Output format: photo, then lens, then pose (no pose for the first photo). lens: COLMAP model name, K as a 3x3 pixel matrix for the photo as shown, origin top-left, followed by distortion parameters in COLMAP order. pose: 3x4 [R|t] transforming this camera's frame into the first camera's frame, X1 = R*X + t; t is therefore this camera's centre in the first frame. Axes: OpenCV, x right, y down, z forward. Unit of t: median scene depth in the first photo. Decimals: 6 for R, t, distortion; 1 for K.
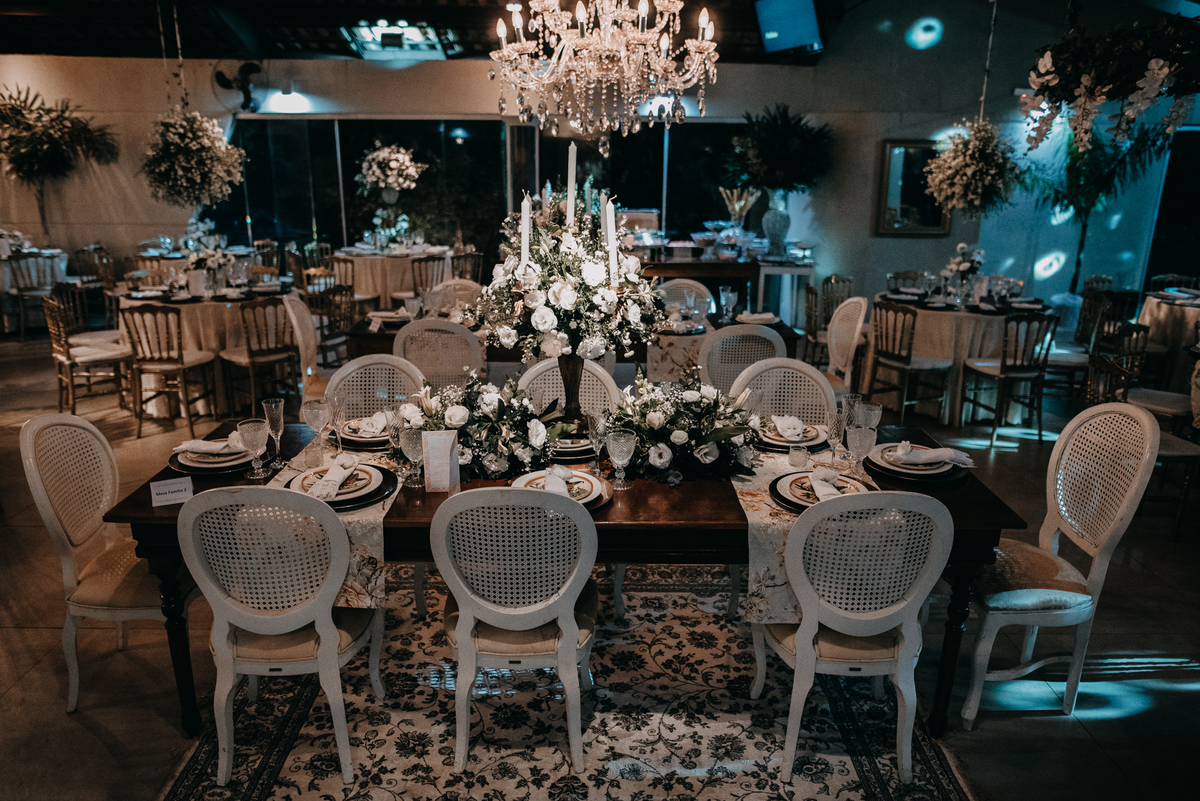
lens RADIAL K [[852.5, 0, 600.0], [0, 852.5, 400.5], [0, 0, 1]] dist [-0.049965, 0.046375]
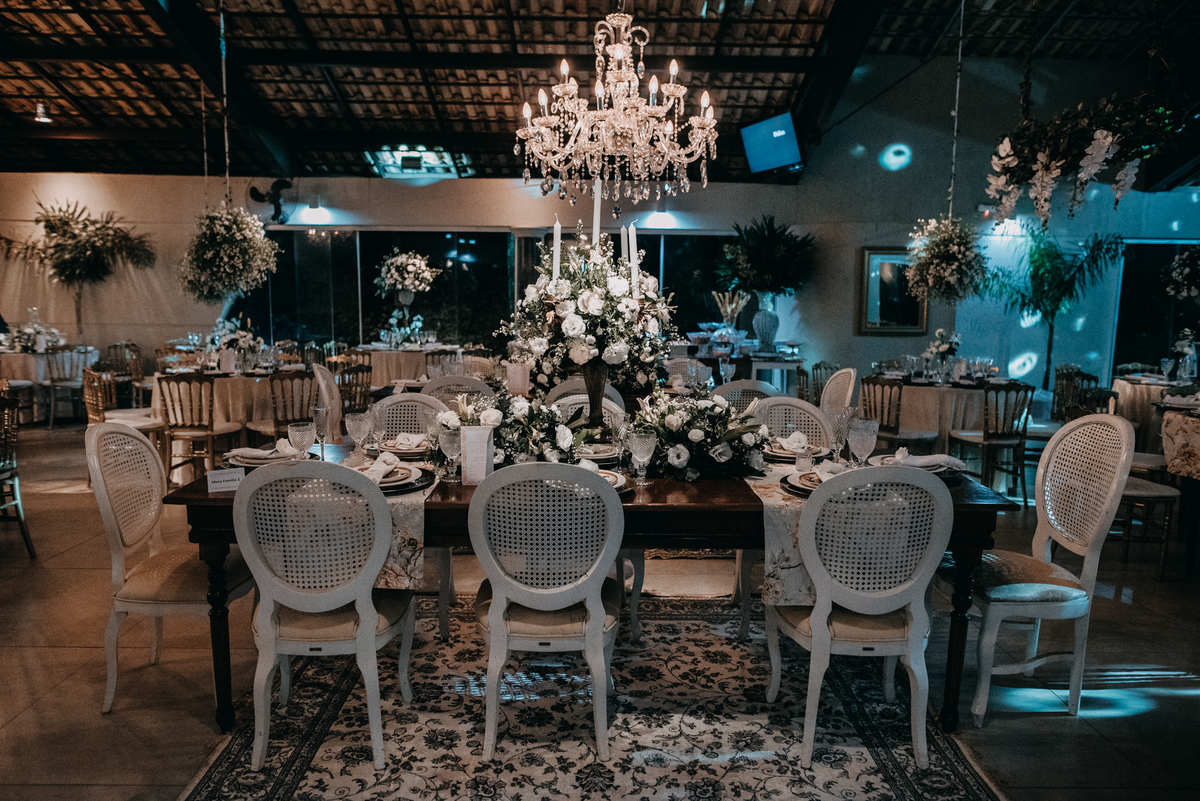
lens RADIAL K [[828.4, 0, 598.8], [0, 828.4, 405.7], [0, 0, 1]] dist [-0.049322, 0.046713]
pose [[0.999961, 0.000435, 0.008783, -0.034492], [0.000887, 0.988702, -0.149892, 0.138756], [-0.008749, 0.149894, 0.988663, -0.042404]]
